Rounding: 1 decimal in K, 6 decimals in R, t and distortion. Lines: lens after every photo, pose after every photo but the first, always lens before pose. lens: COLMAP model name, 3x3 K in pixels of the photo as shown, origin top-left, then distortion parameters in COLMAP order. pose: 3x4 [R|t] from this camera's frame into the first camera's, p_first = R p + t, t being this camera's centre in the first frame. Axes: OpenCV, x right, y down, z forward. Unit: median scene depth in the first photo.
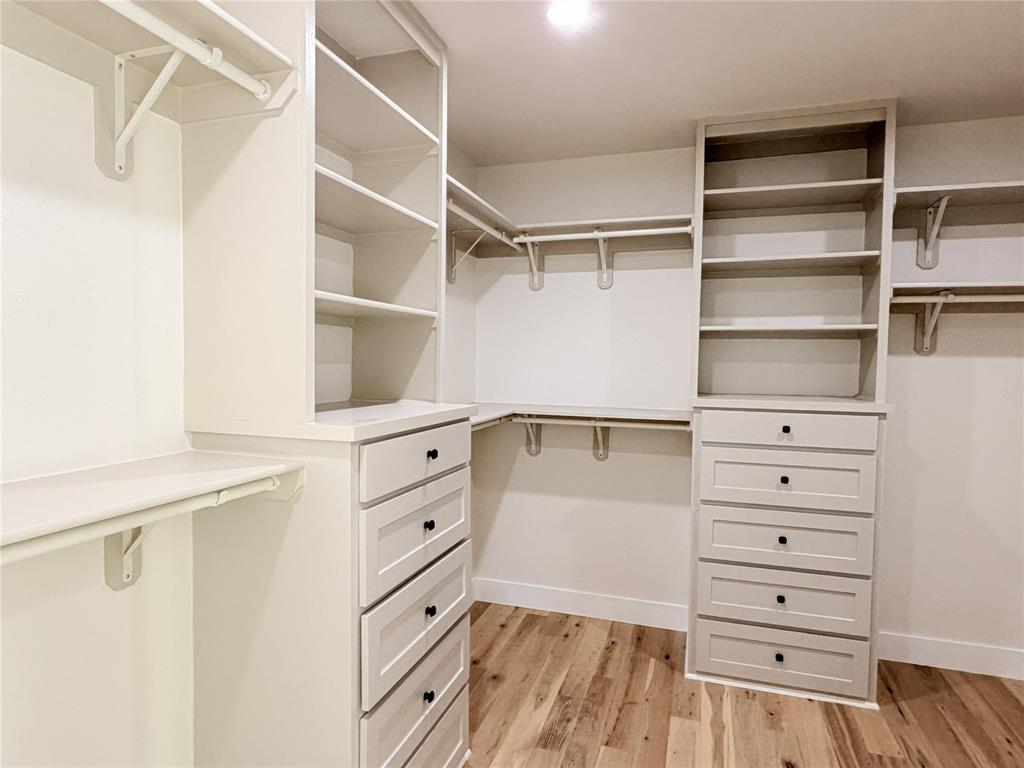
lens RADIAL K [[602.0, 0, 506.8], [0, 602.0, 384.6], [0, 0, 1]] dist [0.004695, -0.004813]
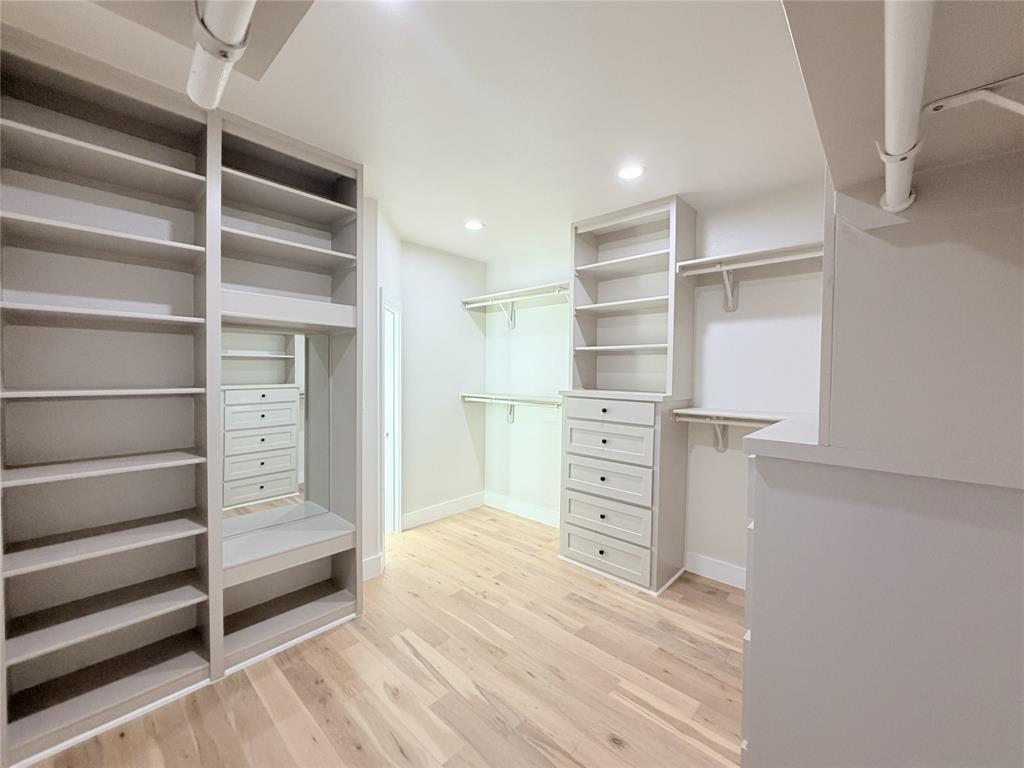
lens RADIAL K [[410.5, 0, 511.2], [0, 410.5, 382.7], [0, 0, 1]] dist [-0.000632, 0.000372]
pose [[-0.410023, 0.010806, -0.912011, 1.059856], [-0.055777, 0.997761, 0.036899, -0.020148], [0.910368, 0.065998, -0.408502, 0.951024]]
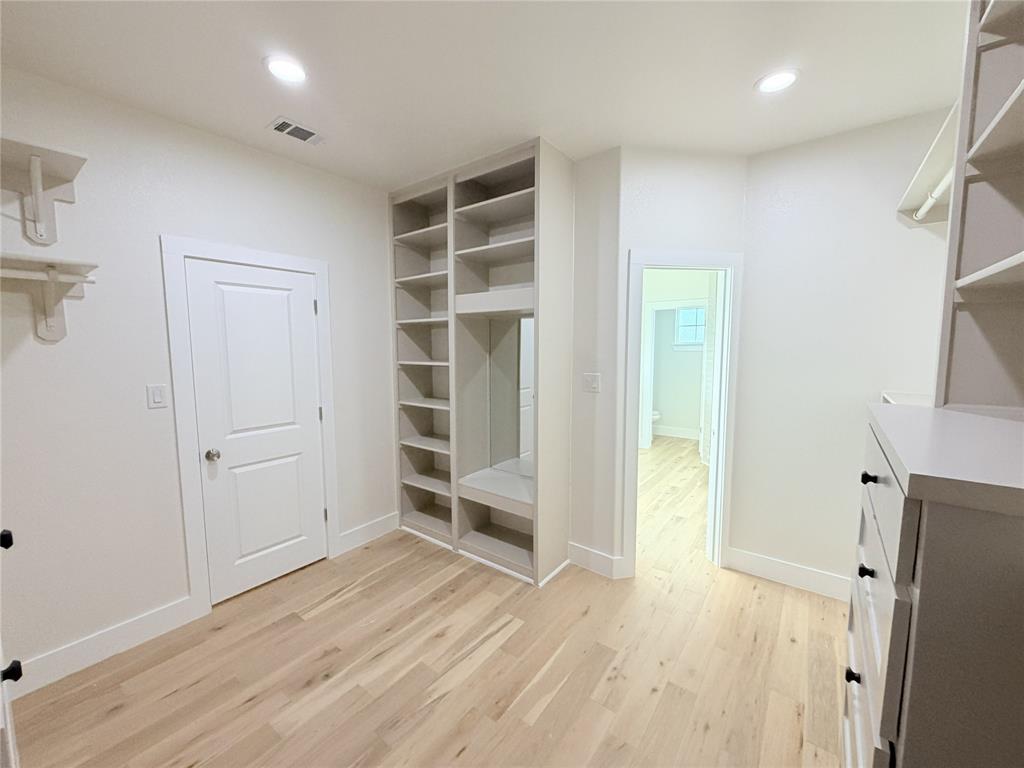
lens RADIAL K [[410.5, 0, 508.1], [0, 410.5, 384.1], [0, 0, 1]] dist [-0.000632, 0.000372]
pose [[-0.943995, -0.037324, 0.327843, 0.098870], [0.010120, 0.989839, 0.141831, -0.052619], [-0.329806, 0.137205, -0.934025, 1.163034]]
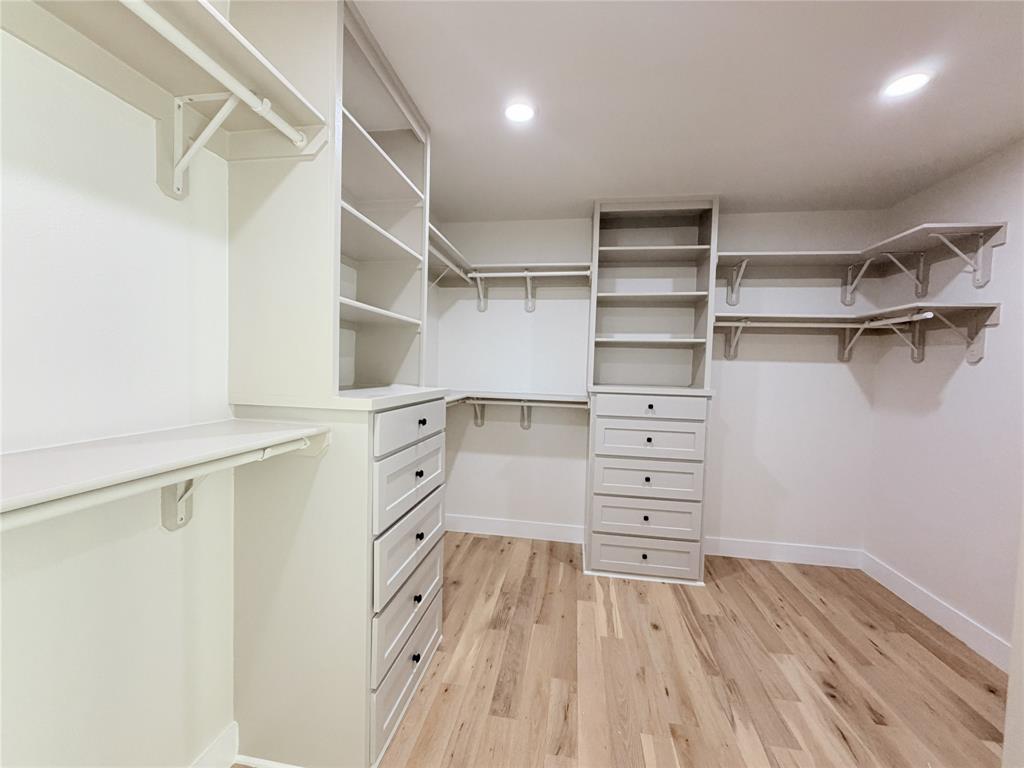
lens RADIAL K [[410.5, 0, 510.8], [0, 410.5, 382.8], [0, 0, 1]] dist [-0.000632, 0.000372]
pose [[0.987583, 0.008011, 0.156895, -0.051279], [-0.008257, 0.999965, 0.000918, 0.016844], [-0.156882, -0.002202, 0.987615, 0.031595]]
